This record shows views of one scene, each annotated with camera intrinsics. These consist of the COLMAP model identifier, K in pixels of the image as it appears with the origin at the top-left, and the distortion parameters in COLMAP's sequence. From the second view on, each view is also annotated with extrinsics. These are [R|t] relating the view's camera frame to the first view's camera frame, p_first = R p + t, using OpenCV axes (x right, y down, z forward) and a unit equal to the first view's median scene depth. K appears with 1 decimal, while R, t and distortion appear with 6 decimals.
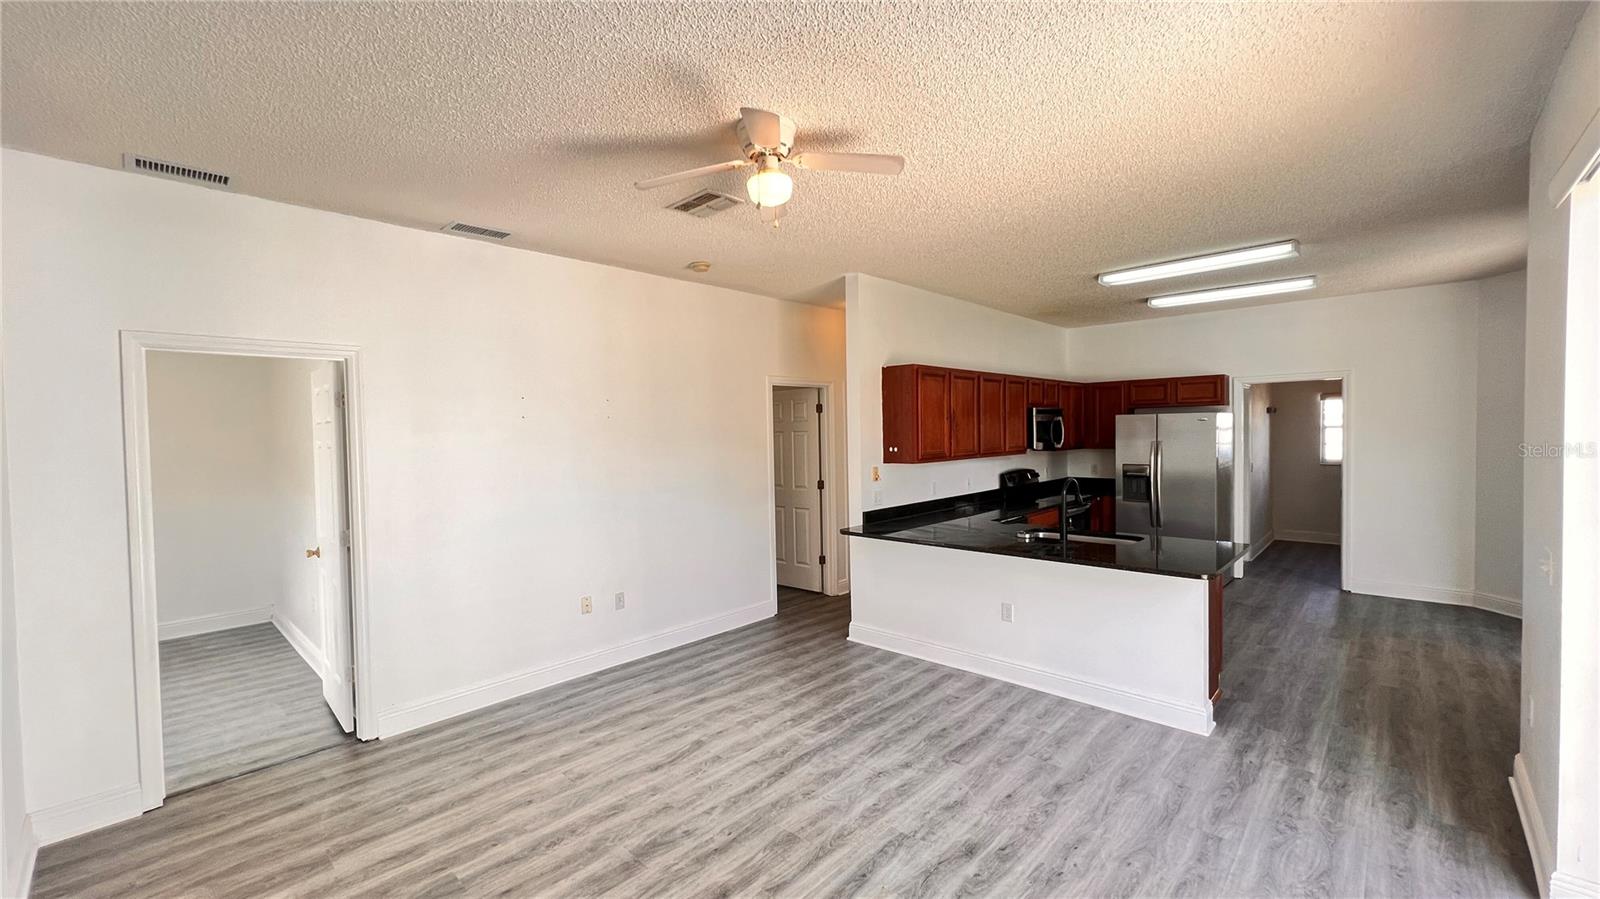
lens RADIAL K [[643.1, 0, 797.8], [0, 643.1, 453.1], [0, 0, 1]] dist [0.002751, -0.000074]
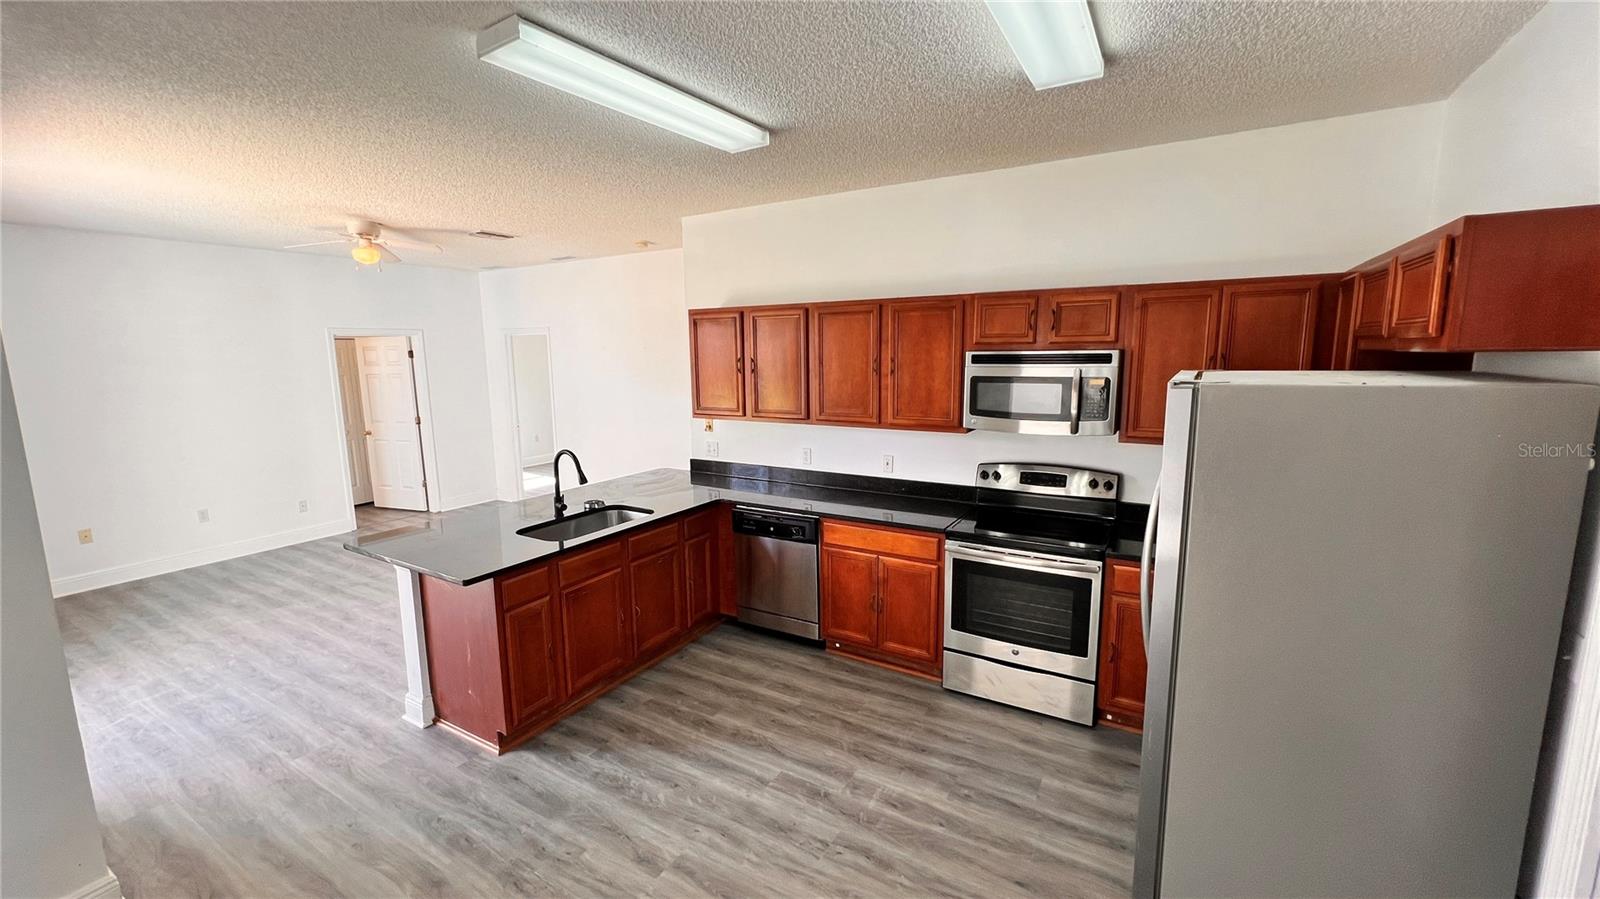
lens RADIAL K [[641.1, 0, 800.5], [0, 641.1, 452.5], [0, 0, 1]] dist [-0.002096, 0.000351]
pose [[0.210957, 0.168966, -0.962781, 1.693988], [-0.029292, 0.985597, 0.166552, -0.142303], [0.977056, -0.006934, 0.212868, 1.437951]]
